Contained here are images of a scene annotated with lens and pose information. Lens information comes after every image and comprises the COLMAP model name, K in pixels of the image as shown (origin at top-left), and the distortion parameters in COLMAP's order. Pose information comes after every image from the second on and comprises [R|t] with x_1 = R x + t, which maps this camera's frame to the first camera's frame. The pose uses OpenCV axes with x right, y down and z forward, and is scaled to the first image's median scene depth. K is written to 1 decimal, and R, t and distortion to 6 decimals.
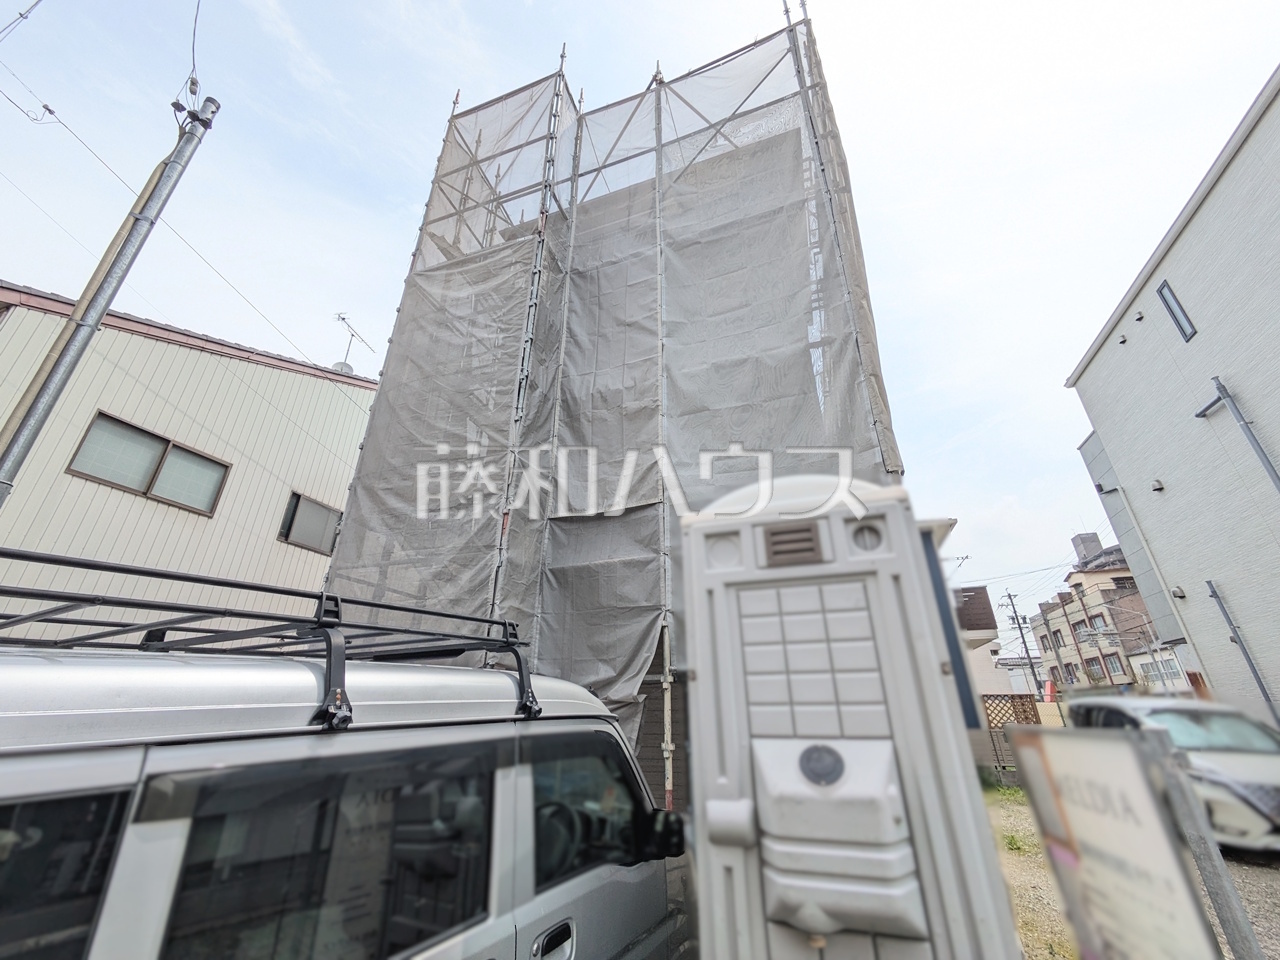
lens RADIAL K [[504.0, 0, 639.8], [0, 504.0, 481.4], [0, 0, 1]] dist [0.001162, 0.000651]
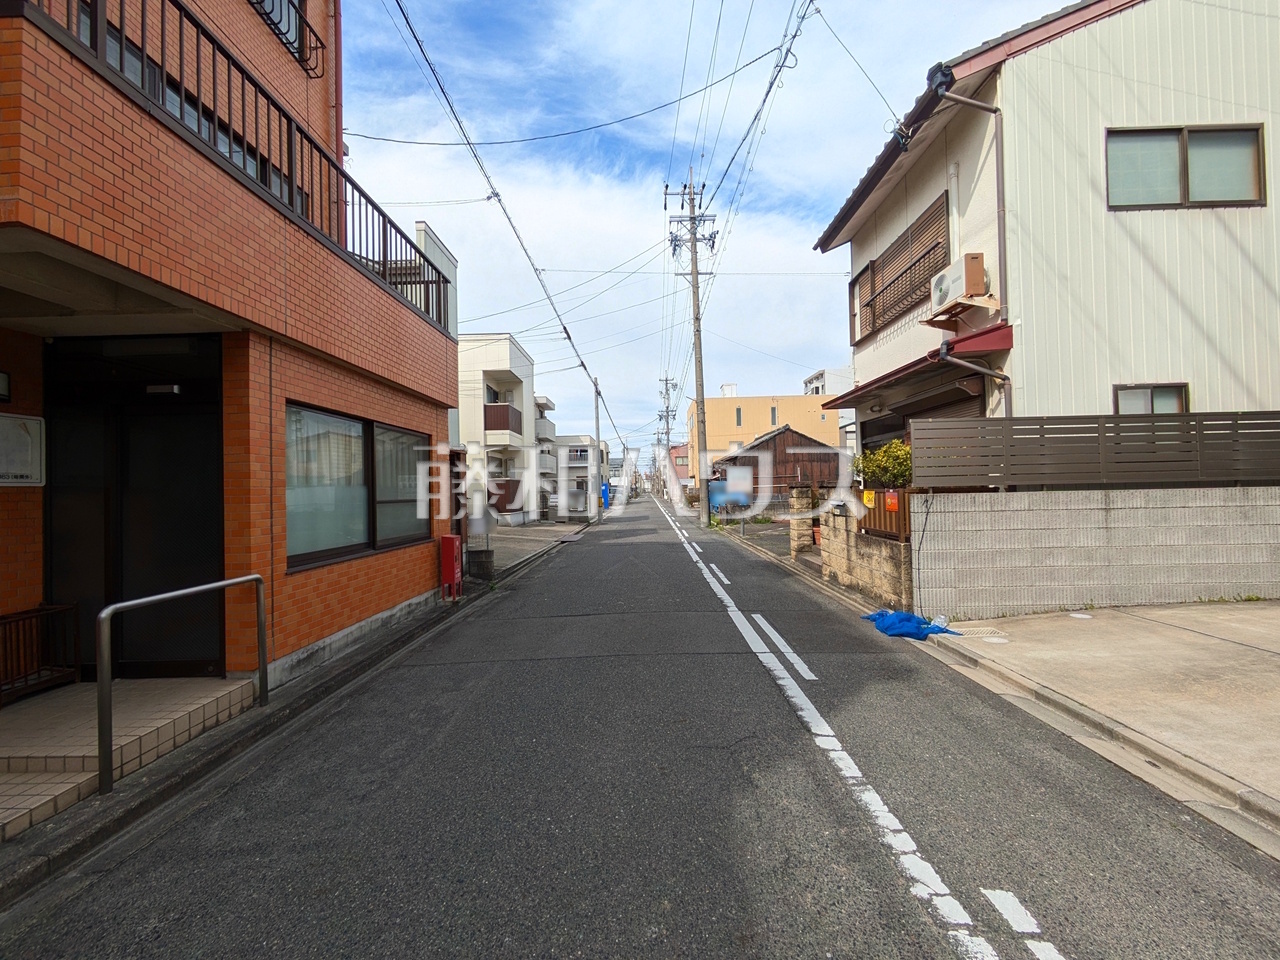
lens RADIAL K [[505.9, 0, 637.1], [0, 505.9, 479.0], [0, 0, 1]] dist [0.002922, 0.000474]
pose [[0.313484, -0.019176, -0.949400, -0.474303], [0.416414, 0.901315, 0.119291, -0.038005], [0.853421, -0.432739, 0.290534, -0.158016]]
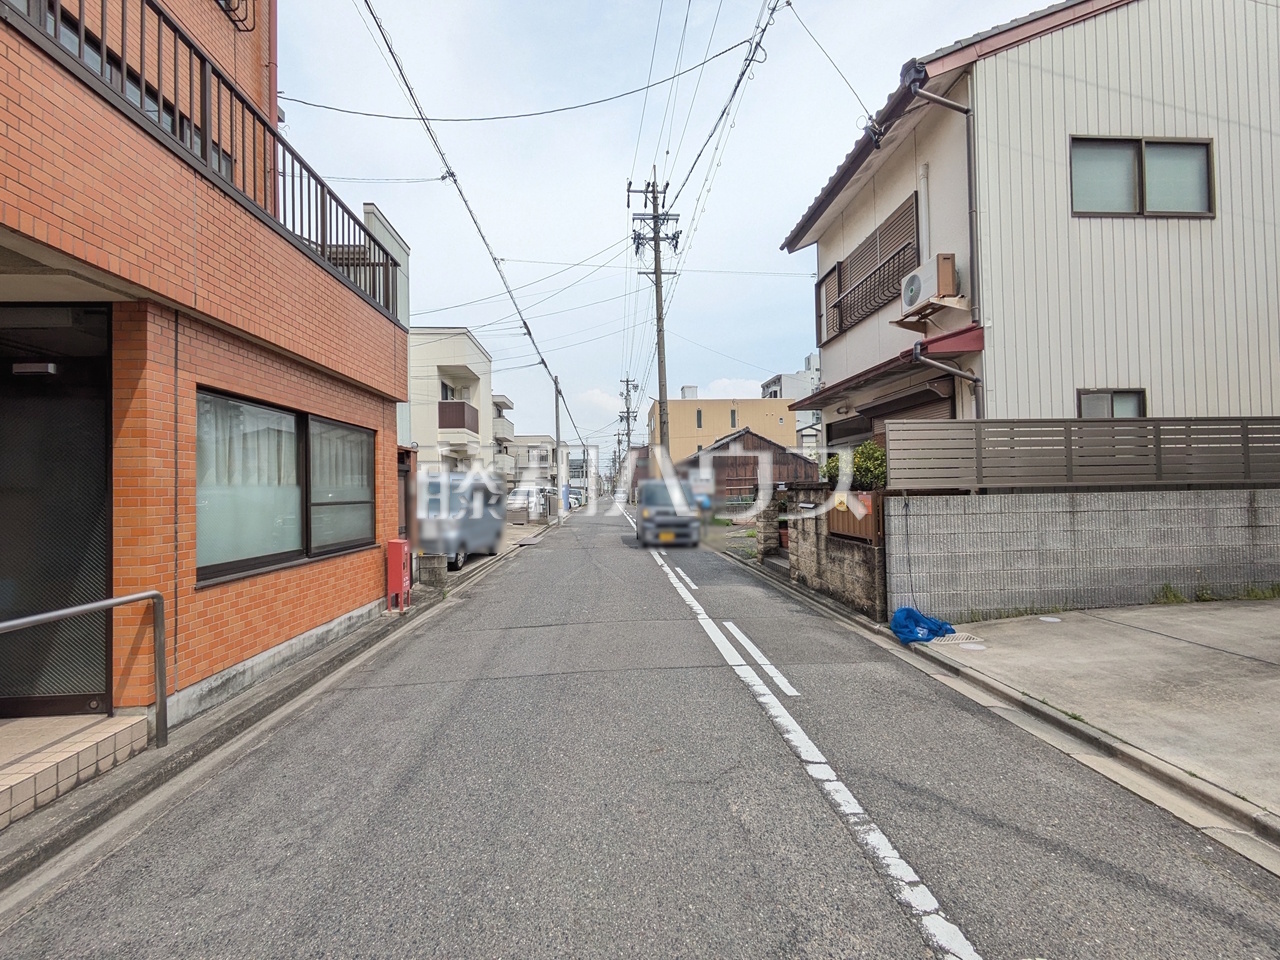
lens RADIAL K [[505.9, 0, 637.1], [0, 505.9, 479.0], [0, 0, 1]] dist [0.002922, 0.000474]
pose [[0.388408, -0.020028, -0.921270, -0.525395], [0.401031, 0.903795, 0.149427, -0.035601], [0.829647, -0.427497, 0.359073, -0.152810]]
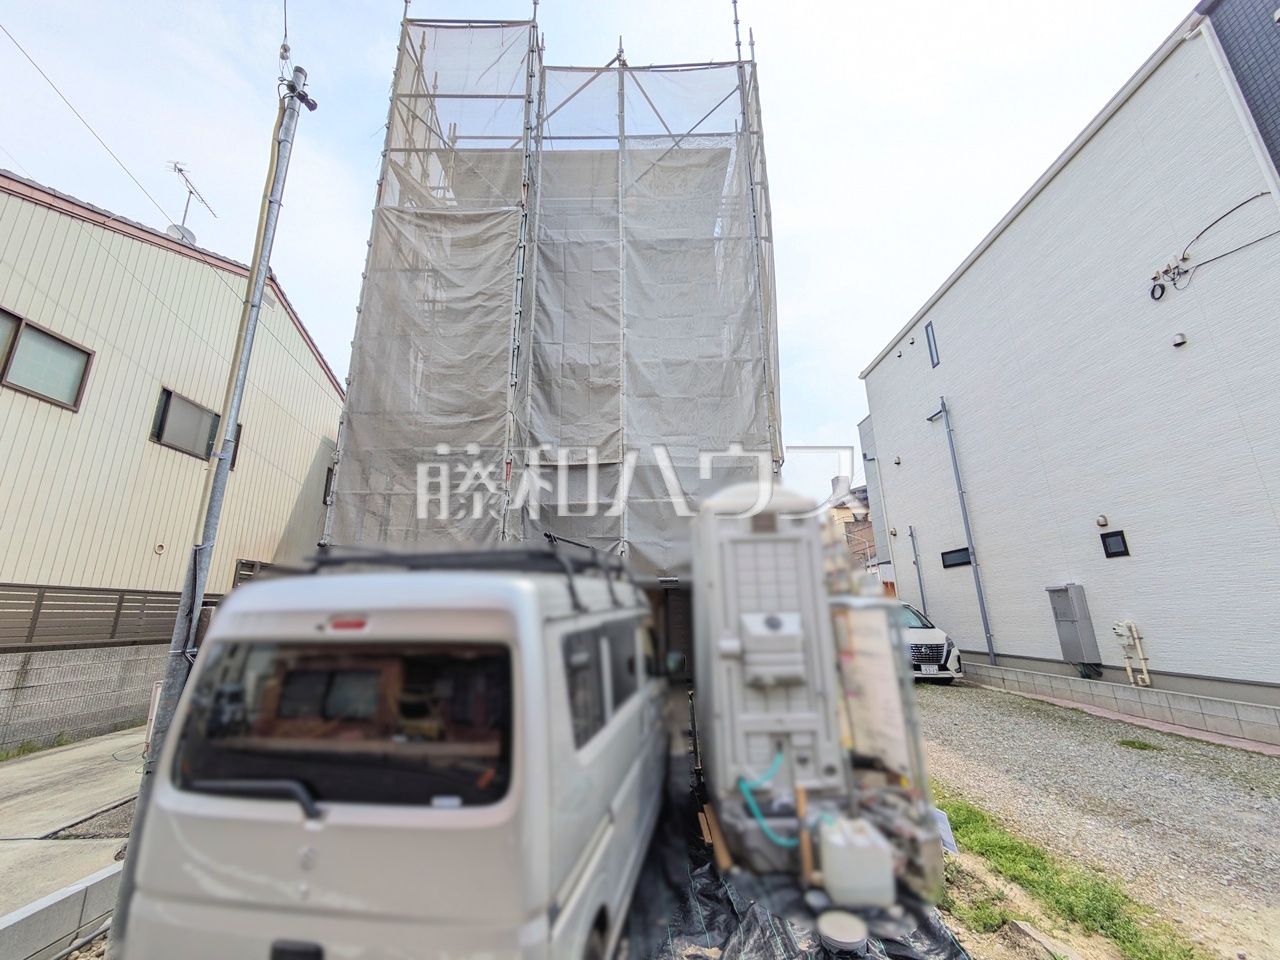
lens RADIAL K [[503.1, 0, 640.7], [0, 503.1, 480.0], [0, 0, 1]] dist [0.000841, -0.000412]
pose [[0.938570, 0.073297, 0.337216, -0.219491], [-0.128060, 0.981386, 0.143116, -0.069134], [-0.320449, -0.177508, 0.930485, -0.174978]]
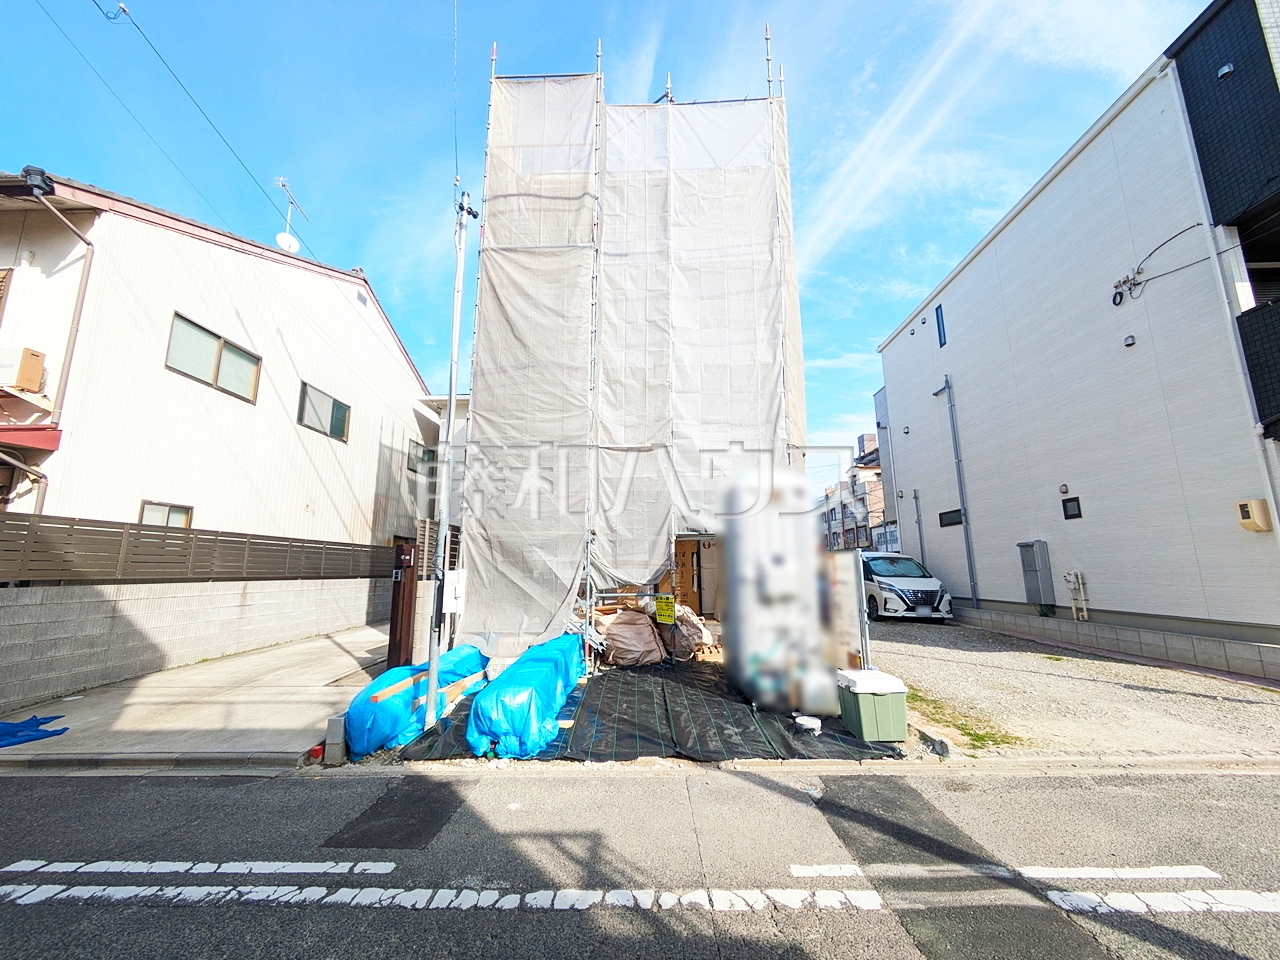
lens RADIAL K [[504.3, 0, 641.0], [0, 504.3, 478.4], [0, 0, 1]] dist [0.000826, 0.000179]
pose [[0.952022, 0.048699, 0.302129, -0.361686], [-0.121892, 0.965908, 0.228396, -0.149044], [-0.280706, -0.254266, 0.925502, -0.405401]]
